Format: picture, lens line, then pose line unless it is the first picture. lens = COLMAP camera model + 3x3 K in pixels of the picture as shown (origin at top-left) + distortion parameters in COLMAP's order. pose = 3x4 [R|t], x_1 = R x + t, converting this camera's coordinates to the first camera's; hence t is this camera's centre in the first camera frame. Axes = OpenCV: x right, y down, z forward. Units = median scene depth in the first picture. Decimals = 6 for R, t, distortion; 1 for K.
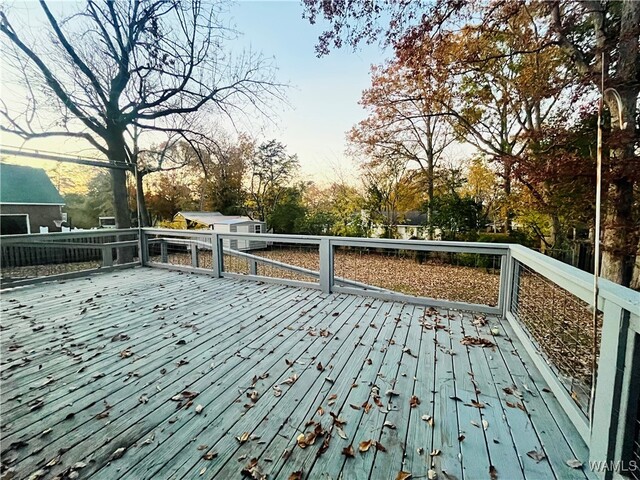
lens RADIAL K [[258.5, 0, 318.5], [0, 258.5, 238.2], [0, 0, 1]] dist [-0.007900, 0.000596]
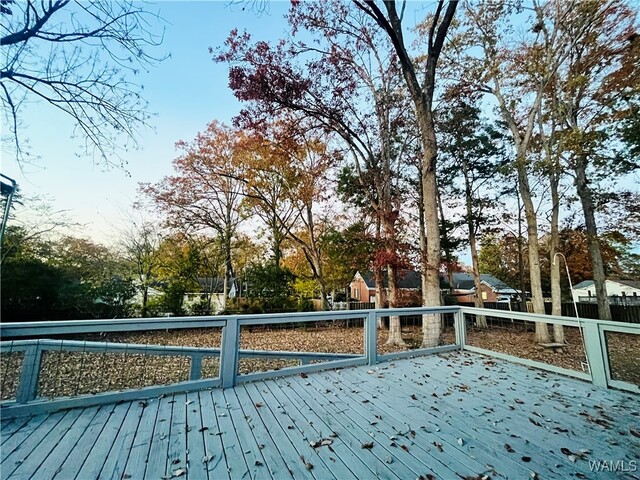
lens RADIAL K [[258.5, 0, 321.1], [0, 258.5, 237.5], [0, 0, 1]] dist [-0.007900, 0.000596]
pose [[0.615691, 0.144888, 0.774553, -0.448605], [0.055537, 0.972527, -0.226067, -0.031860], [-0.786028, 0.182204, 0.590730, 0.197660]]
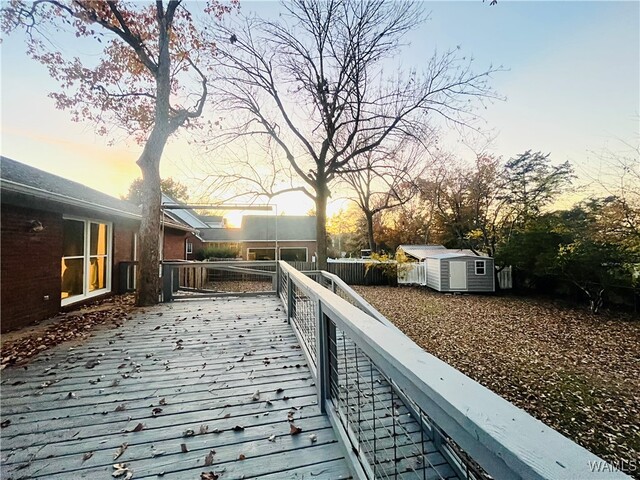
lens RADIAL K [[258.5, 0, 320.6], [0, 258.5, 238.0], [0, 0, 1]] dist [-0.007900, 0.000596]
pose [[0.614983, -0.031903, -0.787895, 0.189030], [-0.069780, 0.993059, -0.094677, -0.027592], [0.785447, 0.113203, 0.608489, 0.294893]]
